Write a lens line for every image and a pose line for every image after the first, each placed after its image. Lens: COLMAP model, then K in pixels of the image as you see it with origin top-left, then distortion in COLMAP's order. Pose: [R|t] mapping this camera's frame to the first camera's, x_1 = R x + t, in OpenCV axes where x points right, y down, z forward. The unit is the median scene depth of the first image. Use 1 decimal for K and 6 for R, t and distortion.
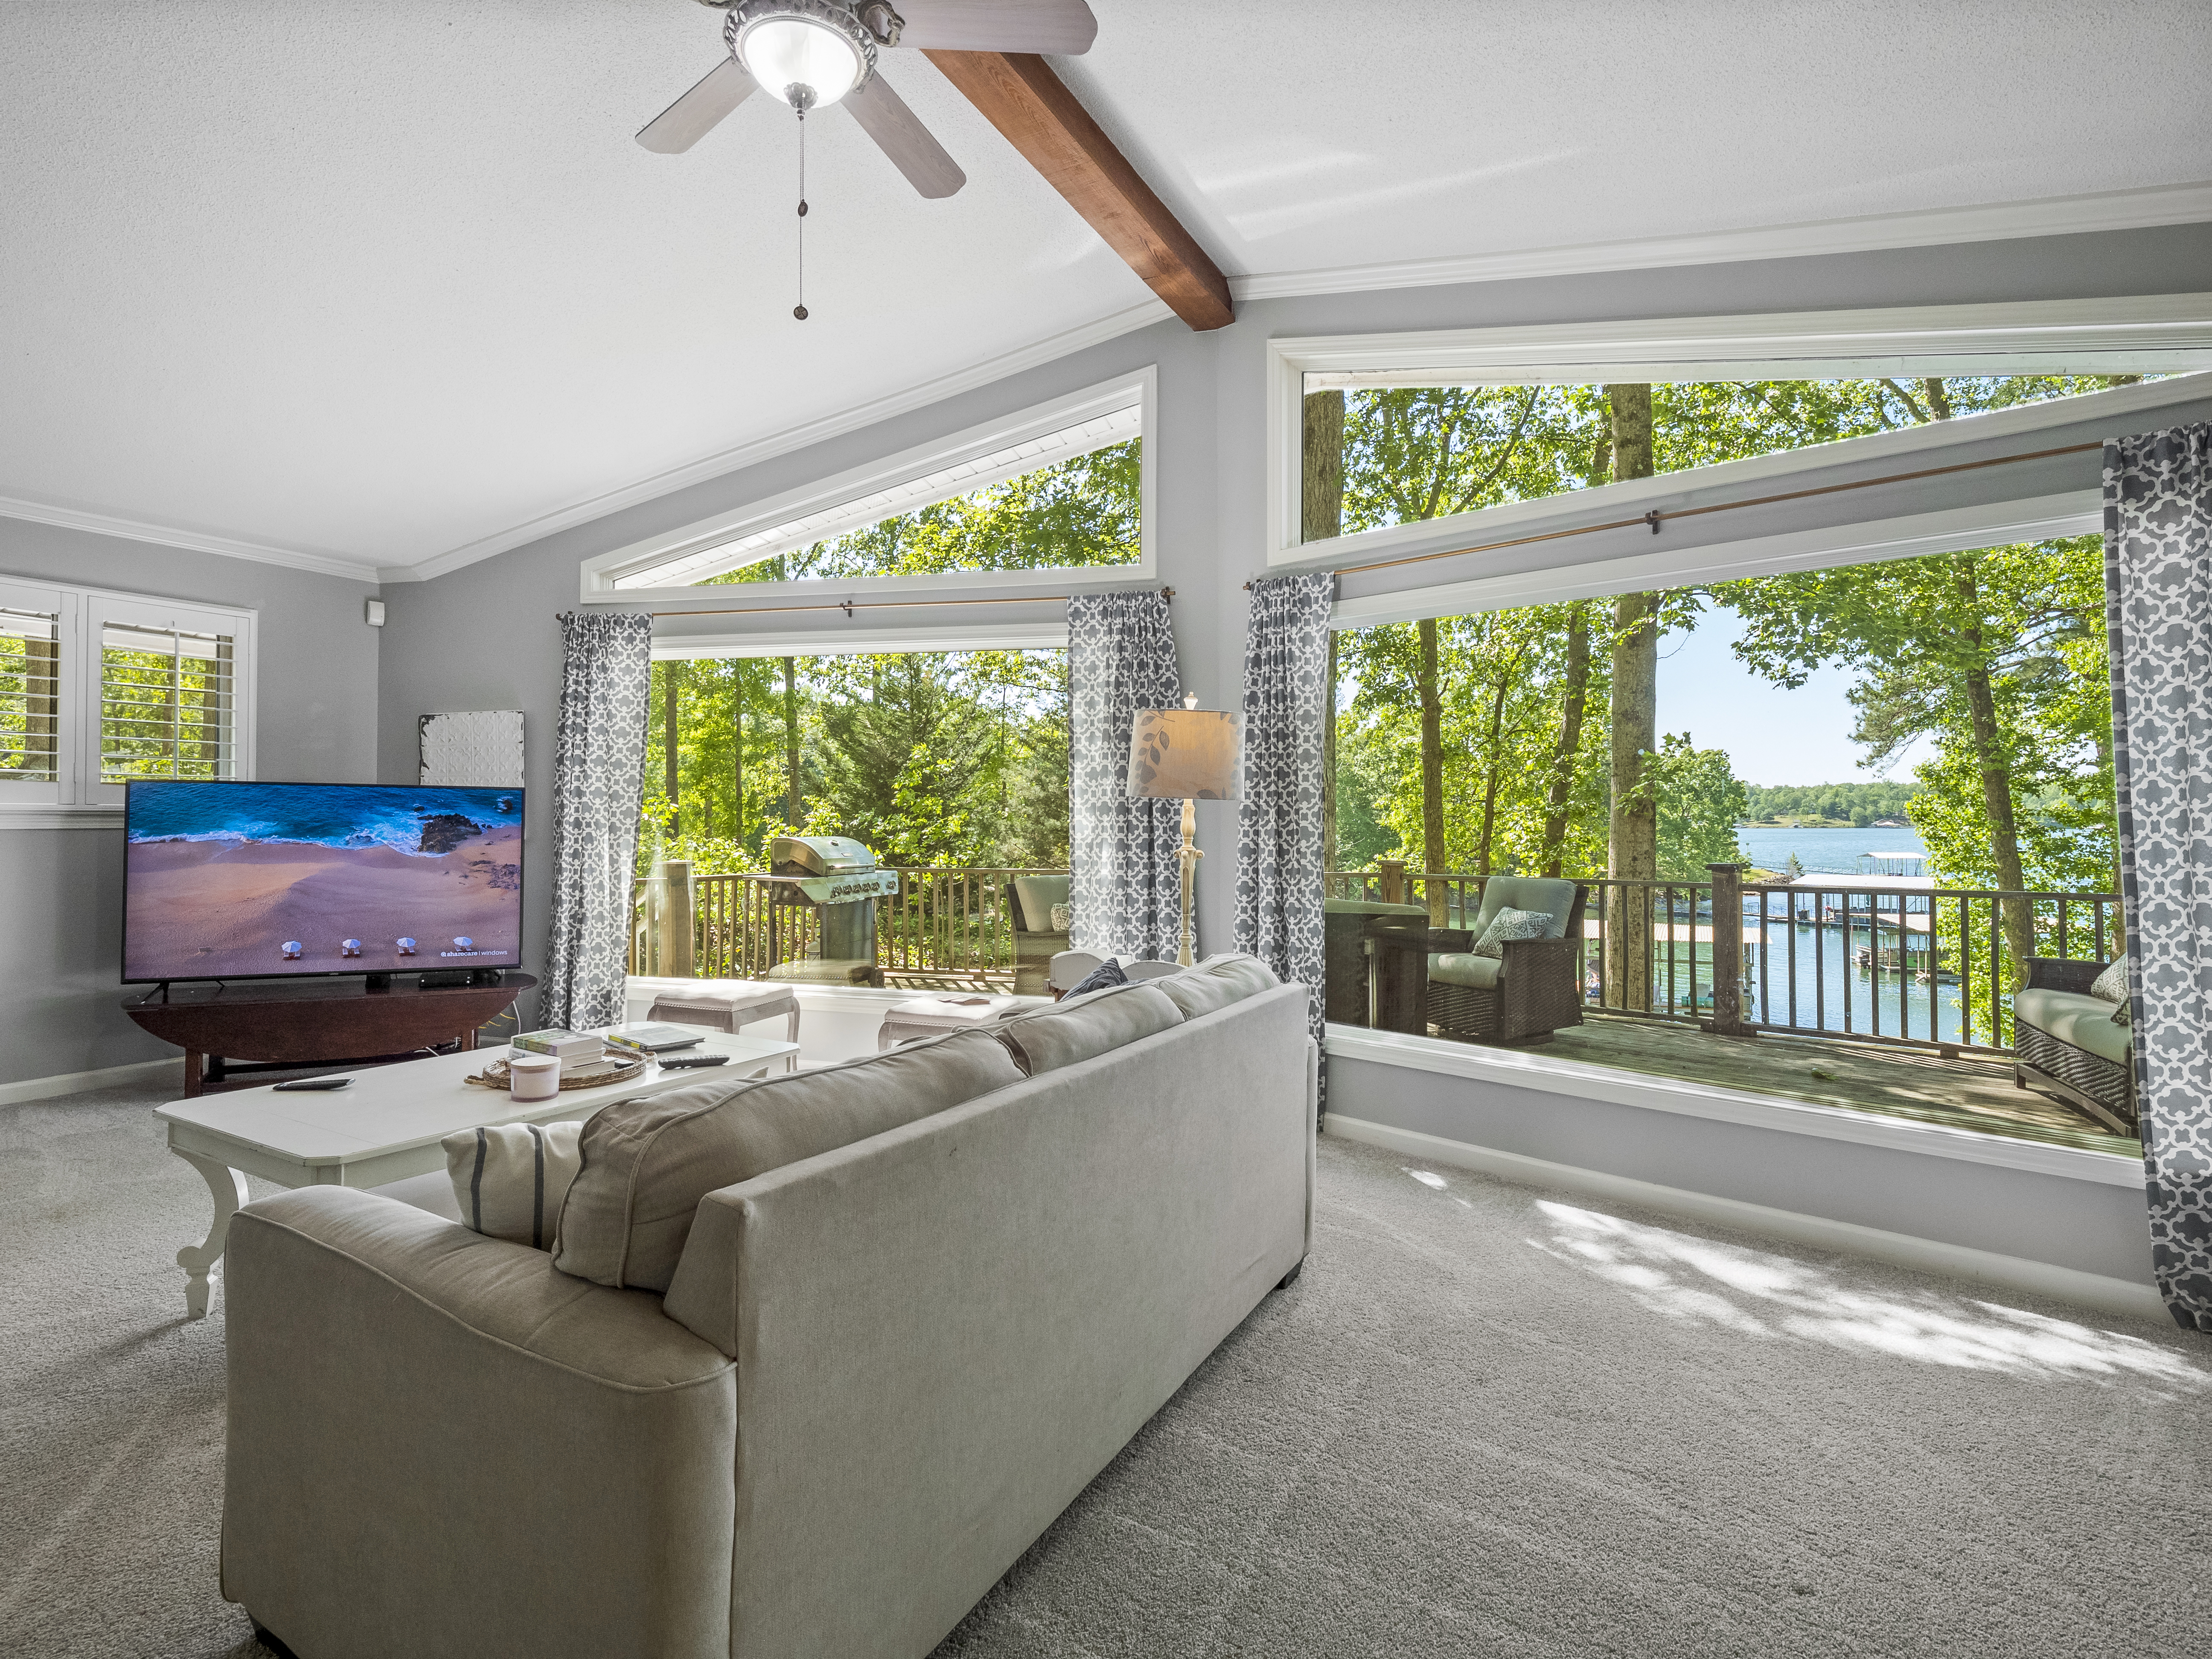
lens RADIAL K [[1075.1, 0, 1110.2], [0, 1075.1, 808.8], [0, 0, 1]] dist [-0.005196, -0.001212]
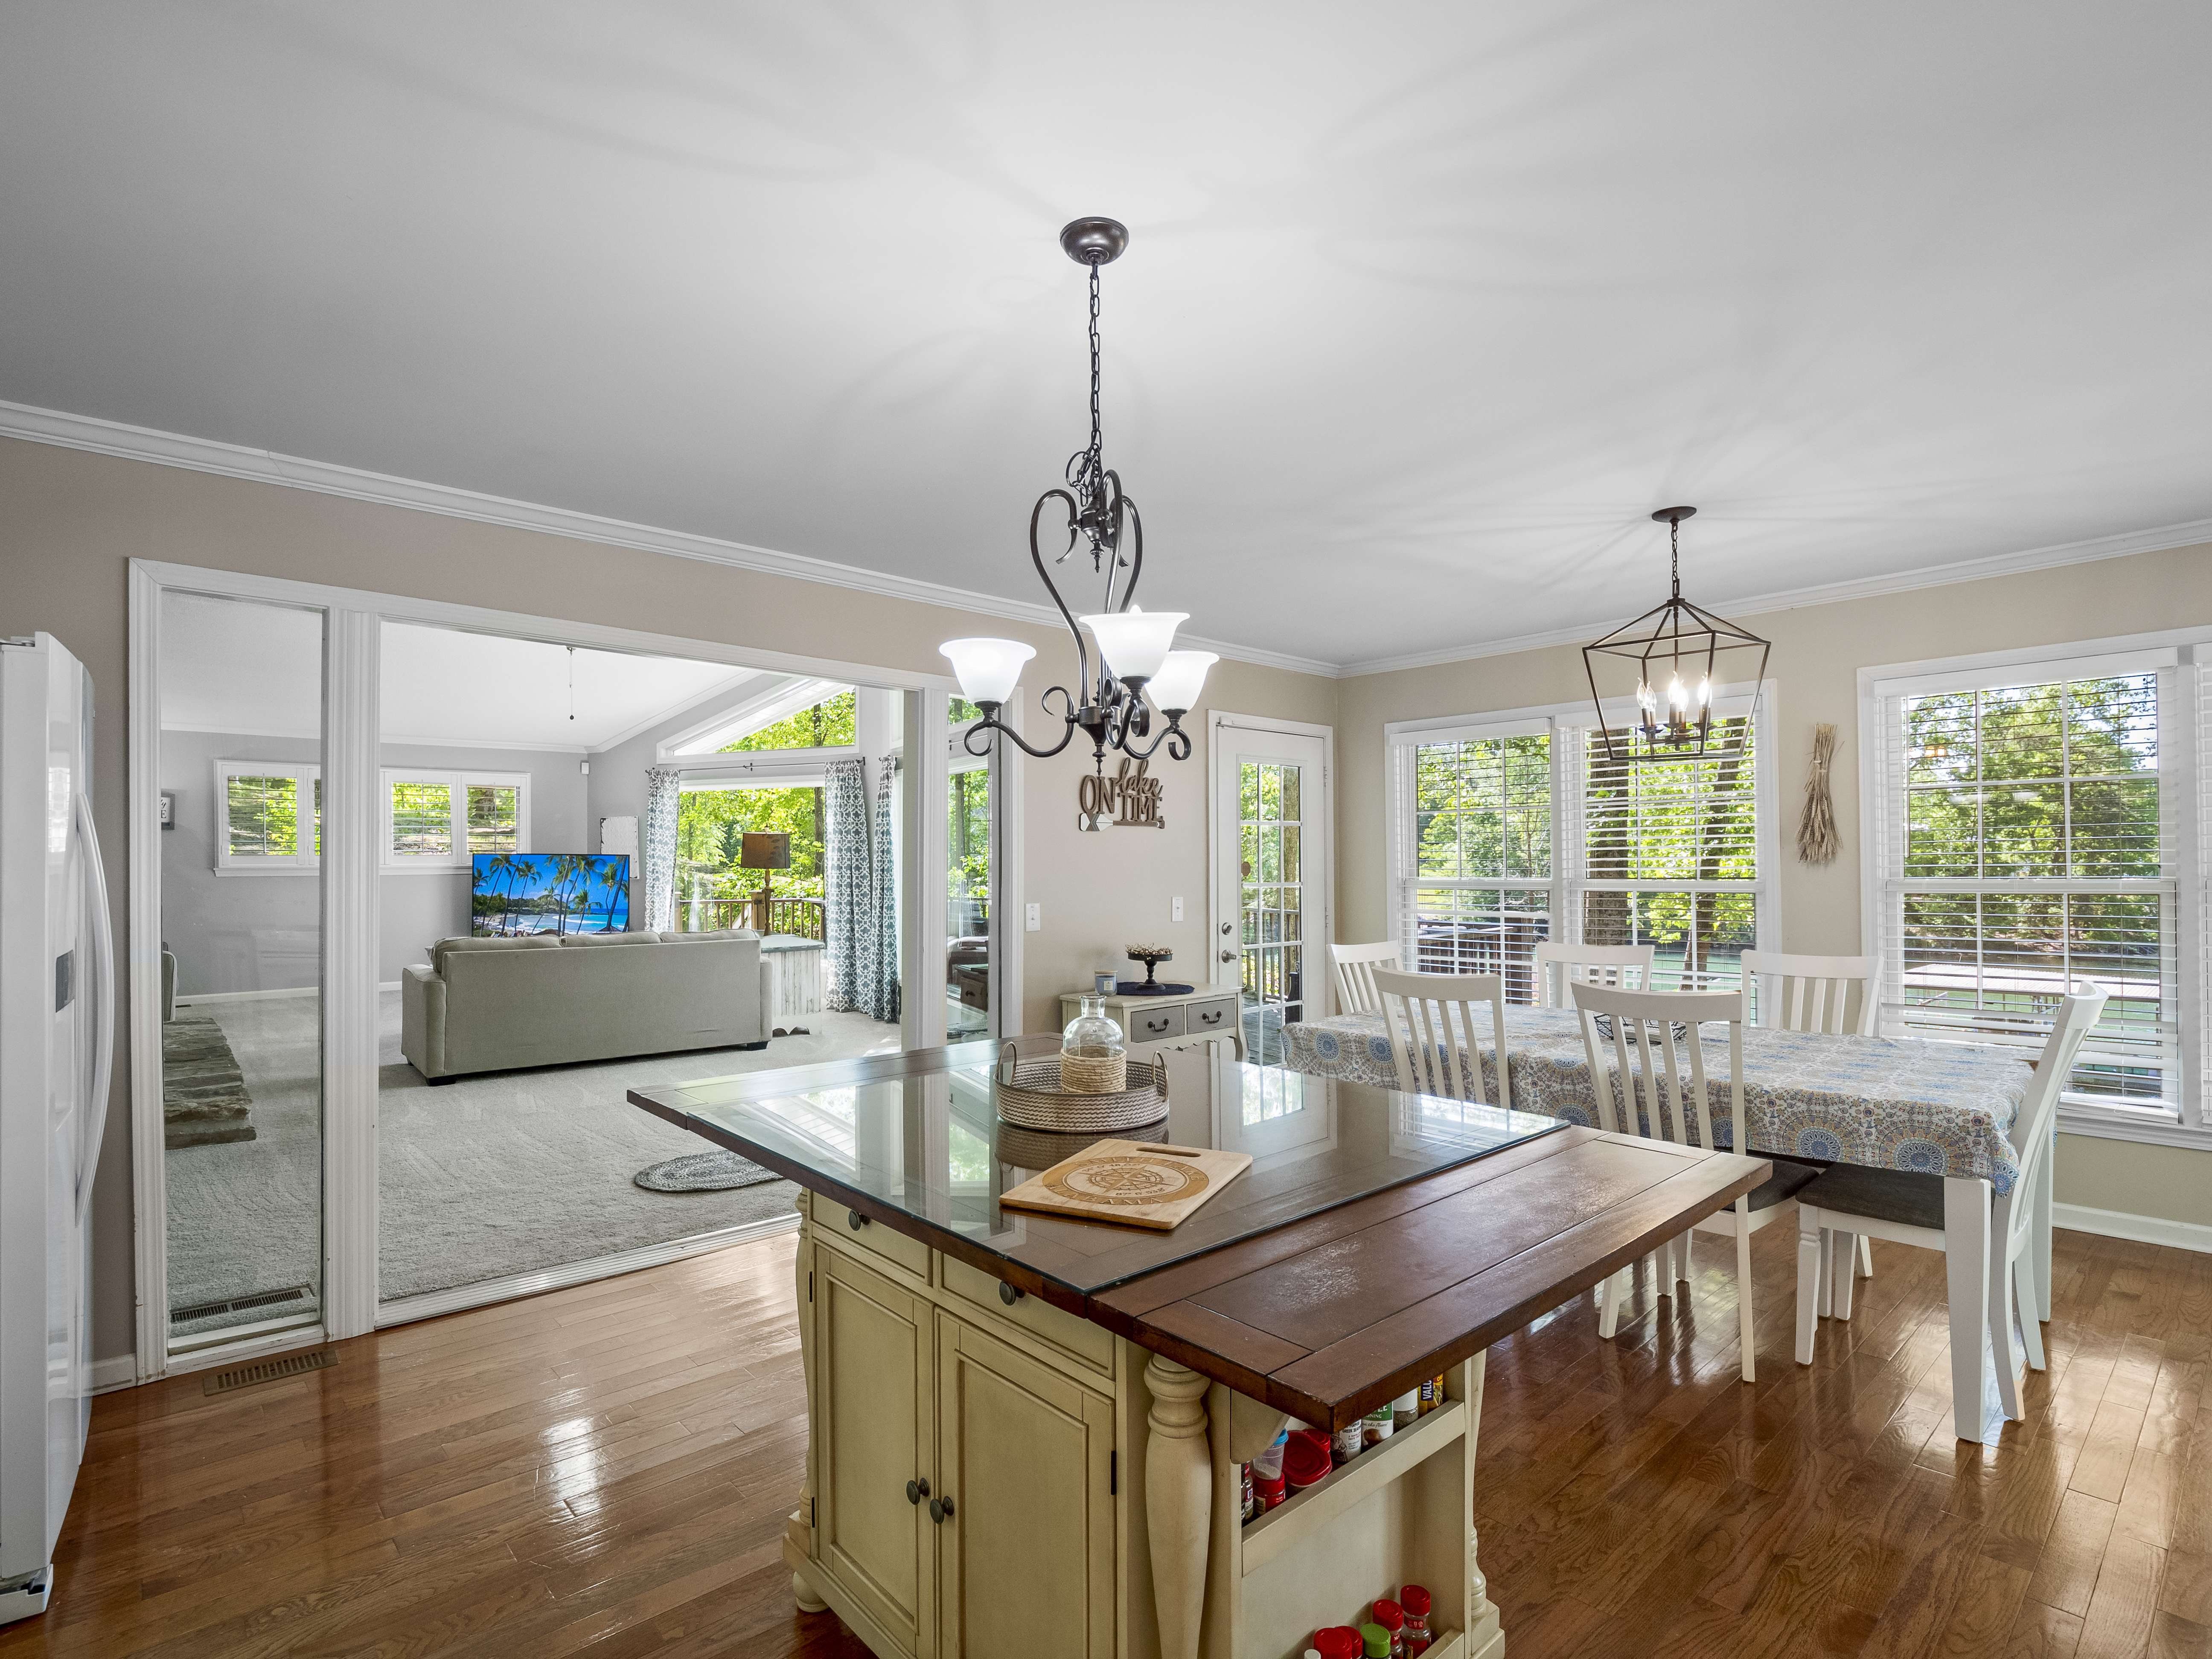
lens RADIAL K [[1097.0, 0, 1104.8], [0, 1097.0, 852.0], [0, 0, 1]] dist [-0.004615, -0.016162]
pose [[0.942752, -0.002336, -0.333485, 1.165166], [0.006130, 0.999928, 0.010326, -0.046589], [0.333437, -0.011779, 0.942699, -0.789870]]
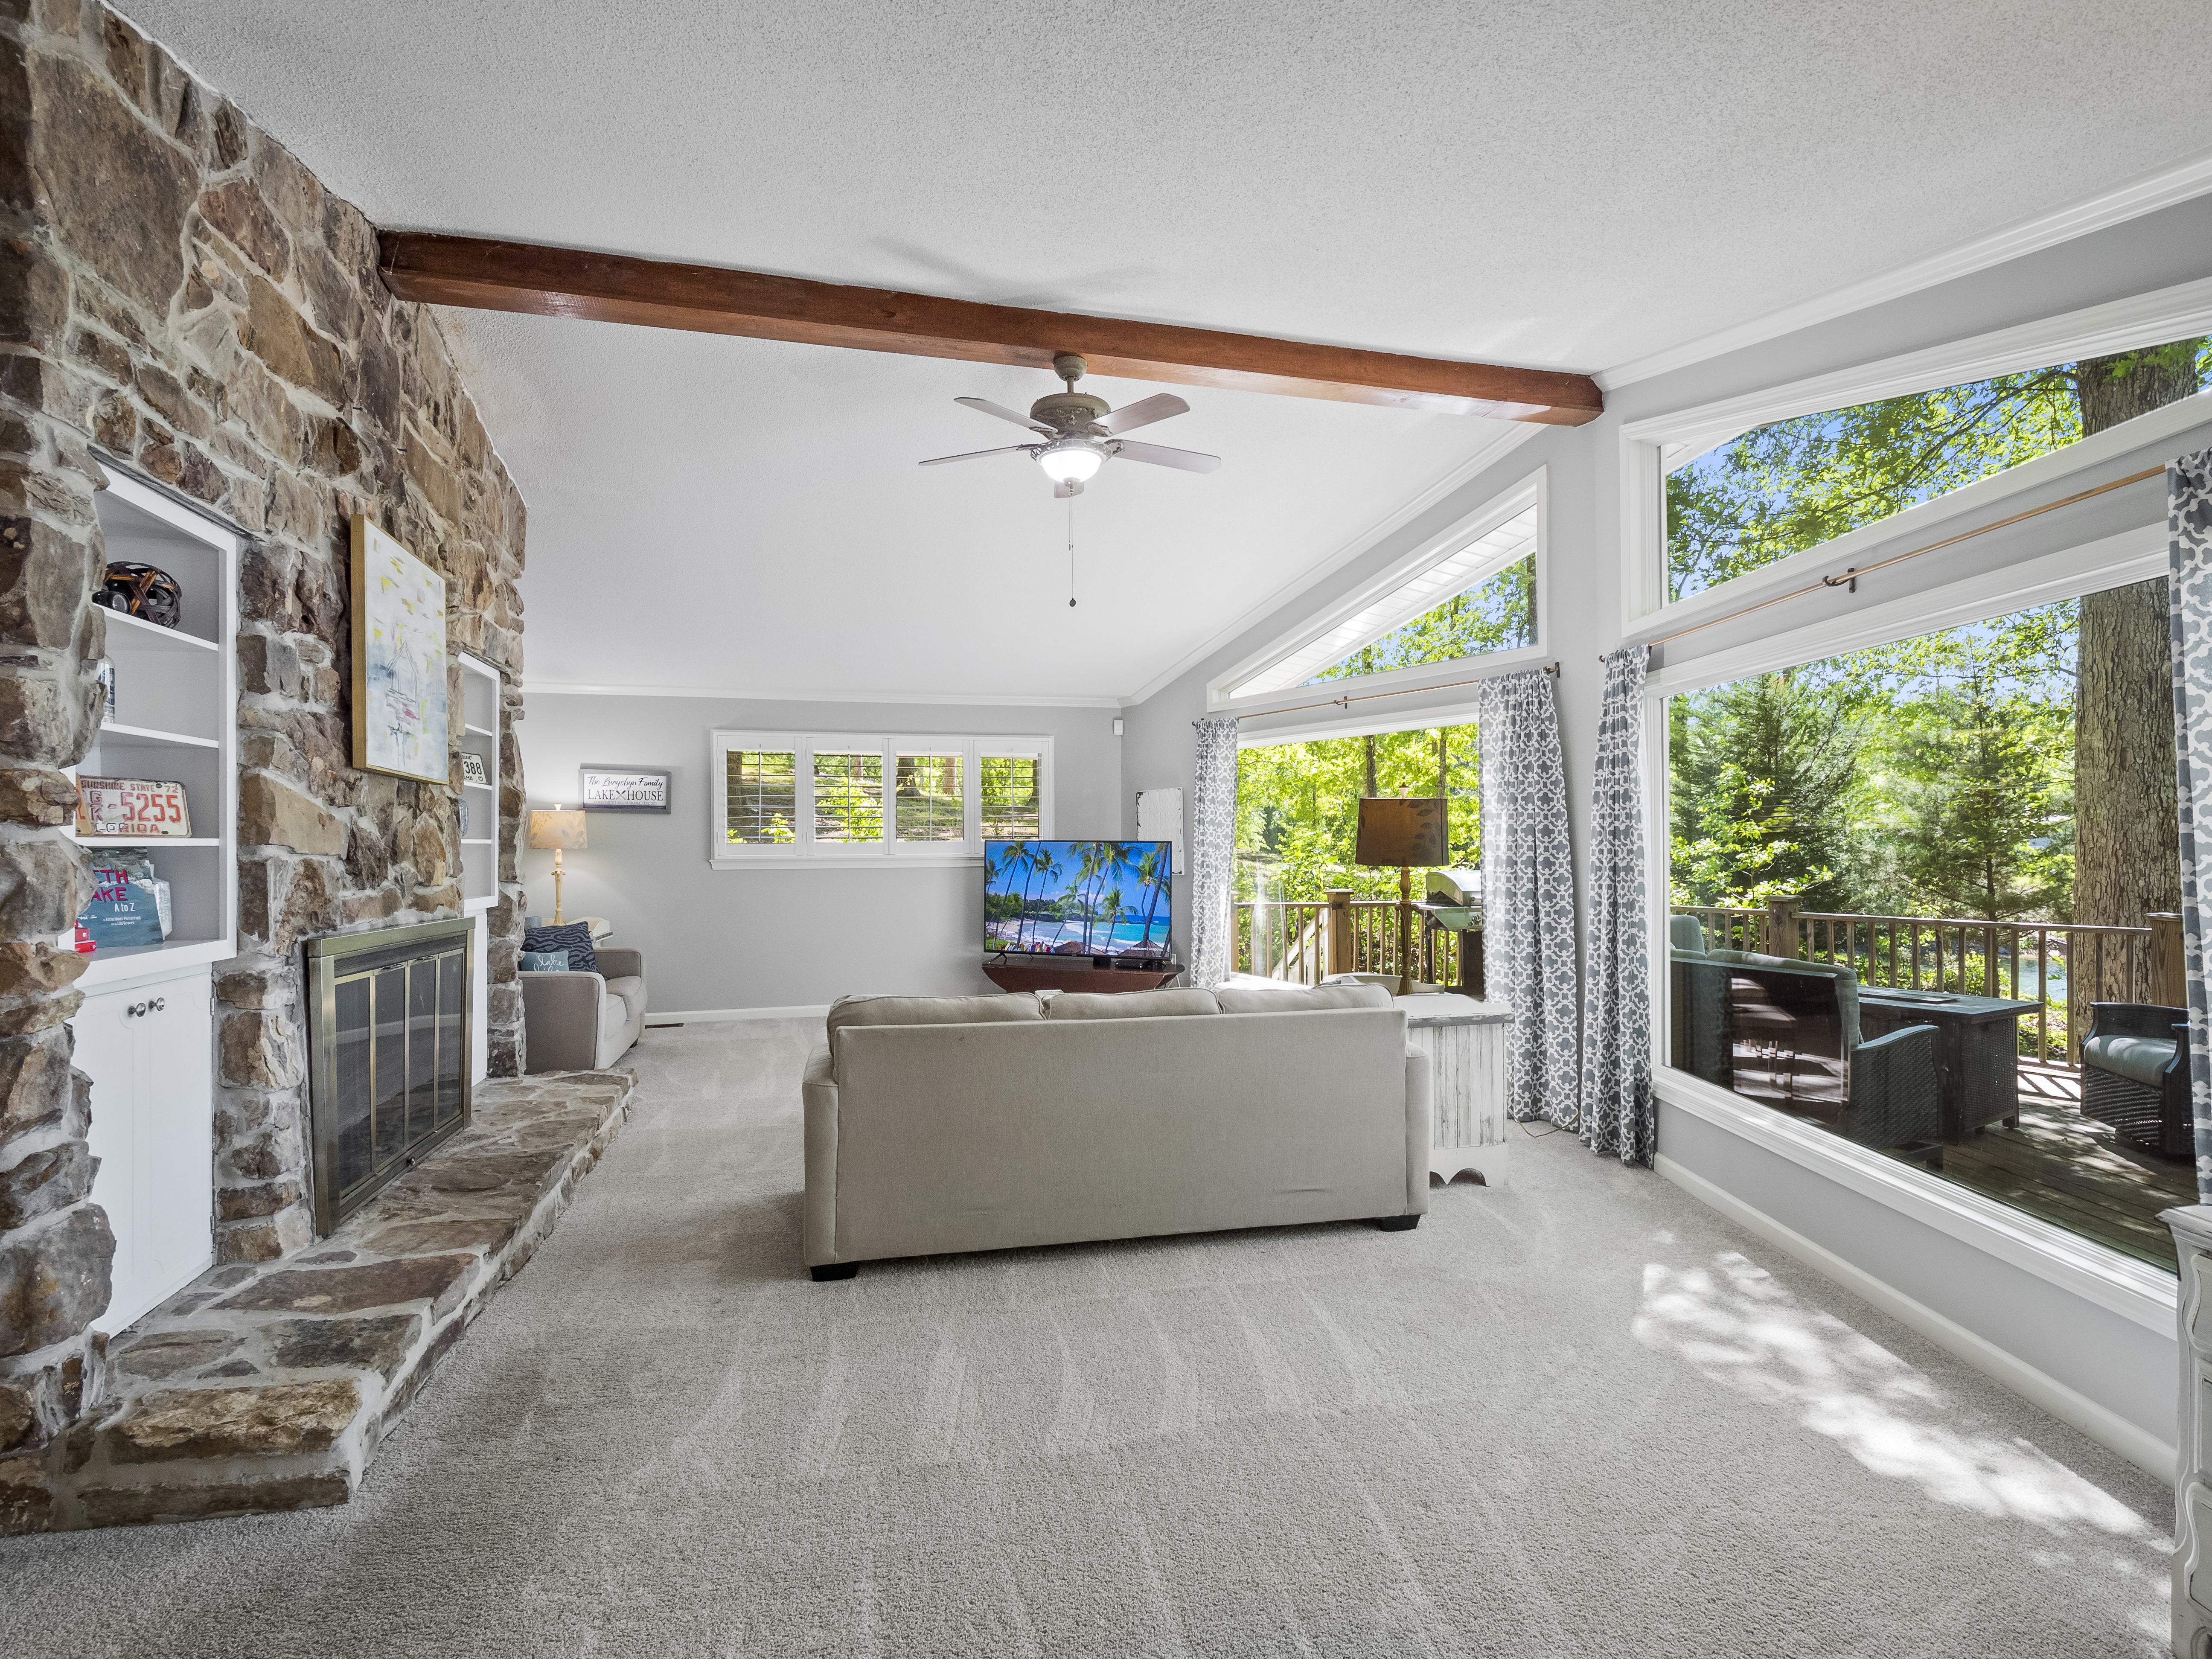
lens RADIAL K [[1082.1, 0, 1106.0], [0, 1082.1, 829.5], [0, 0, 1]] dist [-0.004388, -0.001343]
pose [[0.683102, -0.012247, -0.730220, 0.551358], [0.015170, 0.999882, -0.002578, -0.037486], [0.730165, -0.009317, 0.683207, -0.108764]]
